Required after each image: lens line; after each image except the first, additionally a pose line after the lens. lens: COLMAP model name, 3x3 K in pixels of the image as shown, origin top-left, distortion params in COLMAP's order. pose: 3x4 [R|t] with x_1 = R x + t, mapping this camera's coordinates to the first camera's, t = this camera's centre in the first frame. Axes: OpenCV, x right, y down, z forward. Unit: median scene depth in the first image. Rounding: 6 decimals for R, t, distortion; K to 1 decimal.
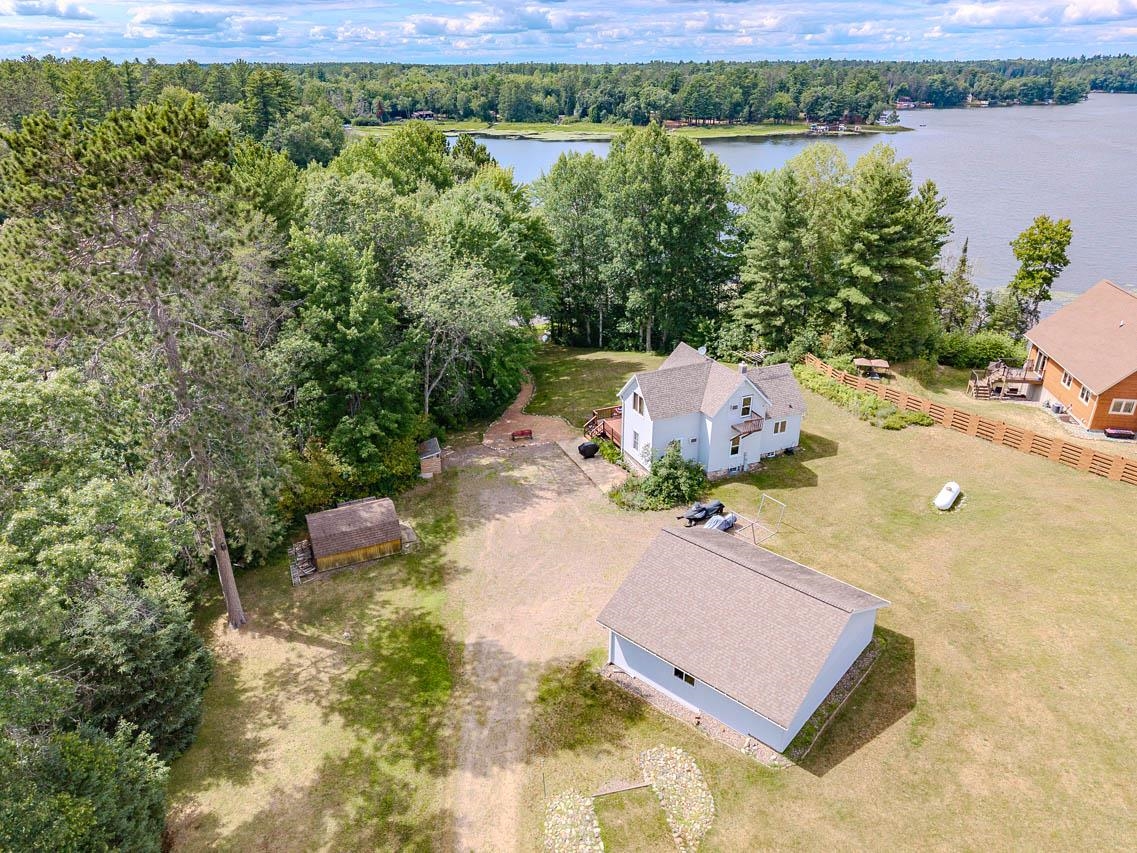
lens RADIAL K [[769.1, 0, 567.0], [0, 769.1, 417.1], [0, 0, 1]] dist [0.053735, -0.064665]
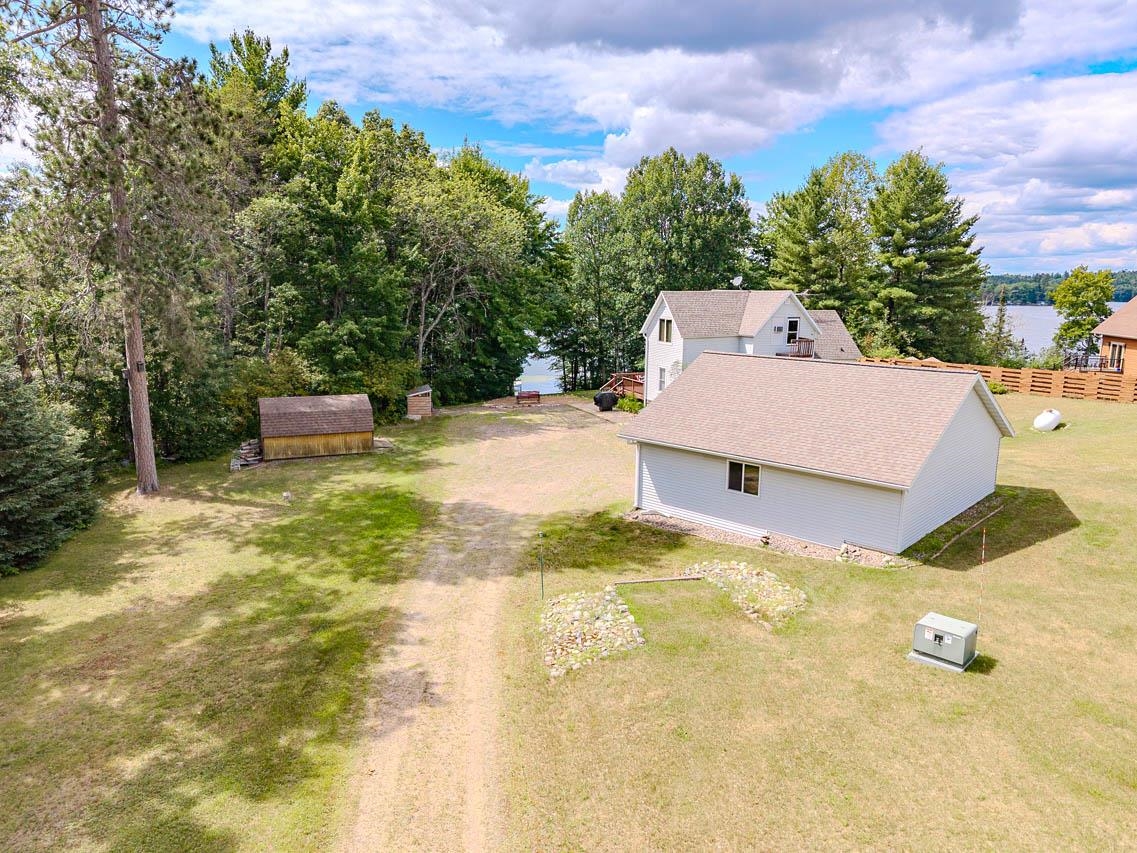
lens RADIAL K [[769.1, 0, 567.0], [0, 769.1, 417.1], [0, 0, 1]] dist [0.053735, -0.064665]
pose [[0.999678, 0.018885, -0.016948, 0.000353], [-0.022543, 0.967590, -0.251519, 0.381945], [0.011649, 0.251820, 0.967704, 0.248927]]
